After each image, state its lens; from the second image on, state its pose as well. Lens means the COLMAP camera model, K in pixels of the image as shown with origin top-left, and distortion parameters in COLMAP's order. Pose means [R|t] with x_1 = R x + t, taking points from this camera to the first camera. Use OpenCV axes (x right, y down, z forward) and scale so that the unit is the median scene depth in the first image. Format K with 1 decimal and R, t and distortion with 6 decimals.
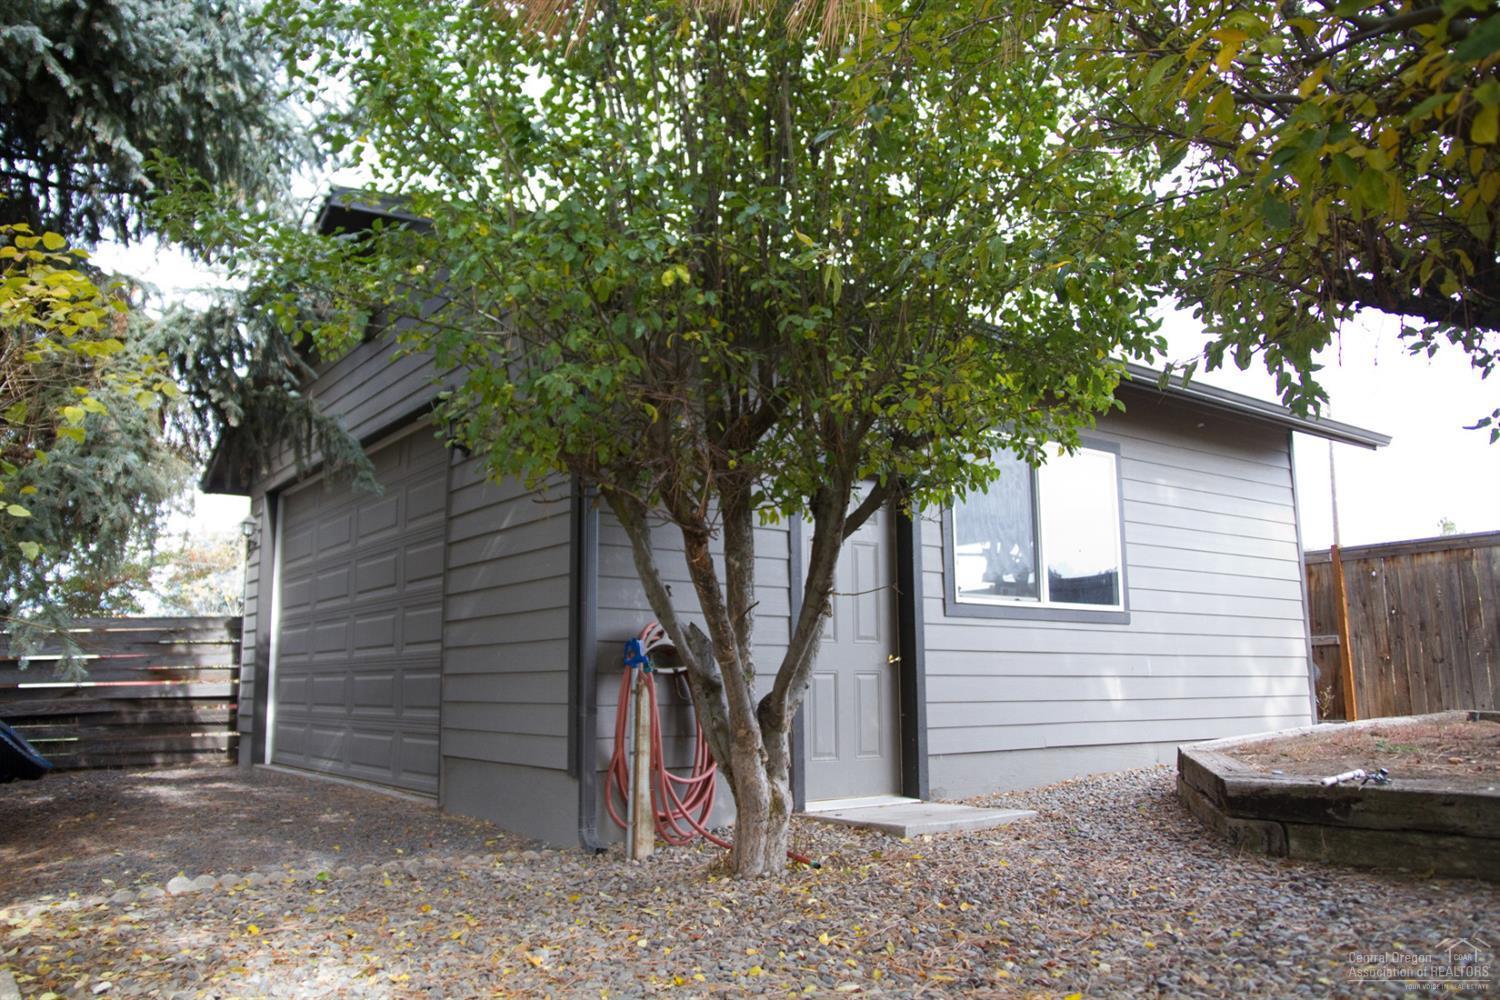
lens RADIAL K [[1188.2, 0, 748.7], [0, 1188.2, 499.2], [0, 0, 1]] dist [-0.058571, 0.004179]
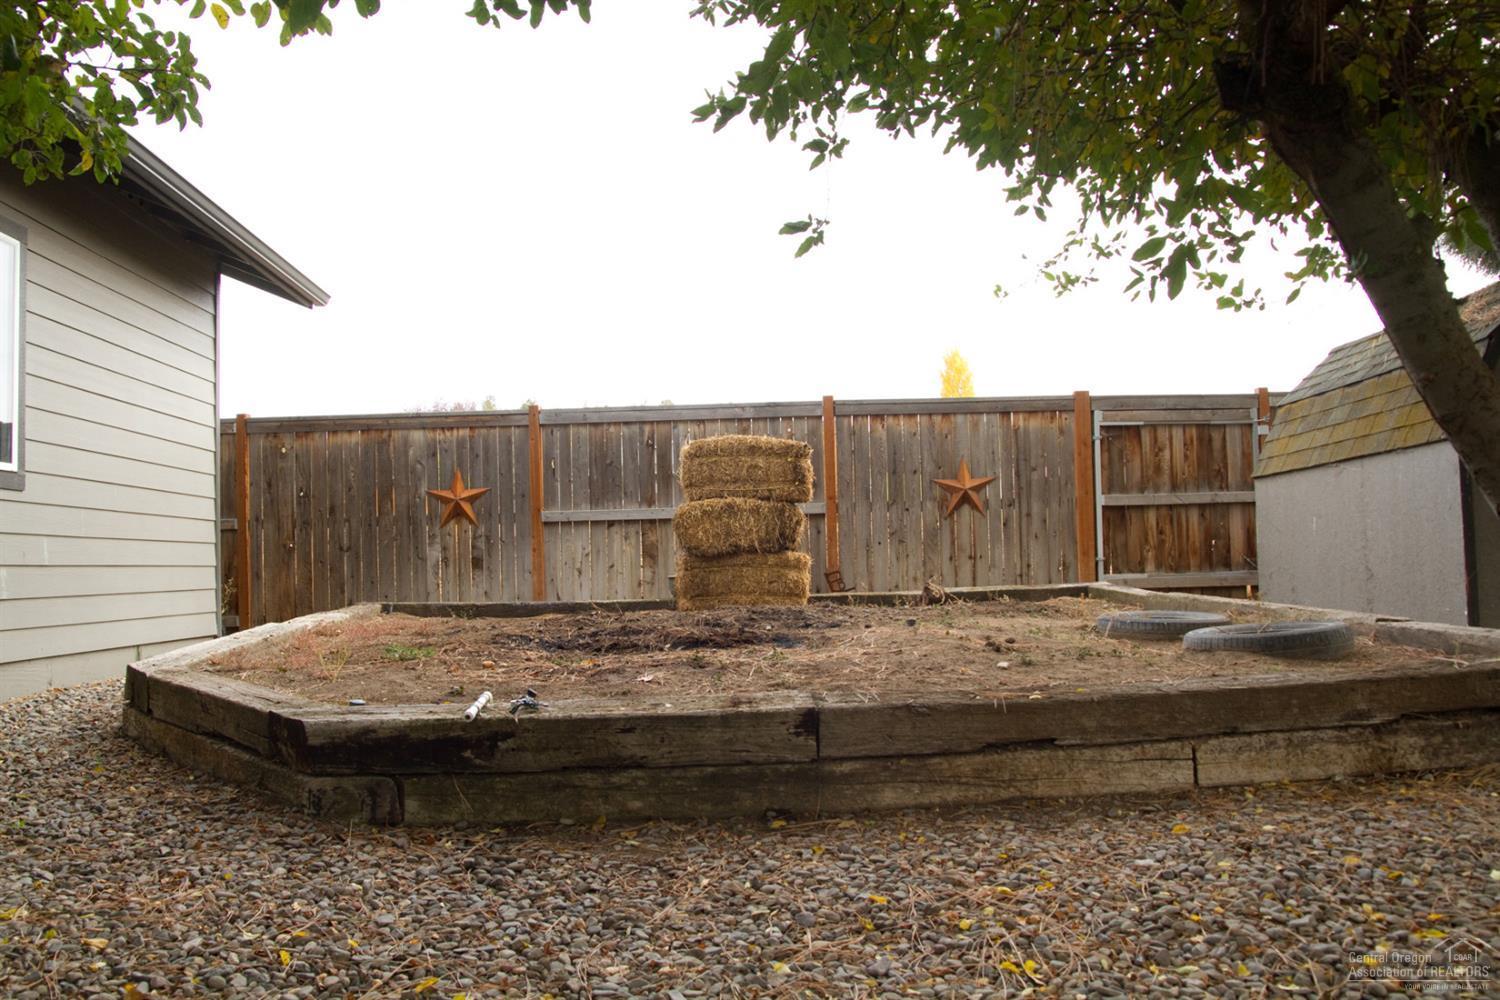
lens RADIAL K [[1188.2, 0, 748.8], [0, 1188.2, 501.4], [0, 0, 1]] dist [-0.058571, 0.004179]
pose [[0.556331, 0.033264, 0.830295, -0.004676], [-0.111957, 0.993088, 0.035230, 0.035632], [-0.823384, -0.112557, 0.556210, 0.242006]]
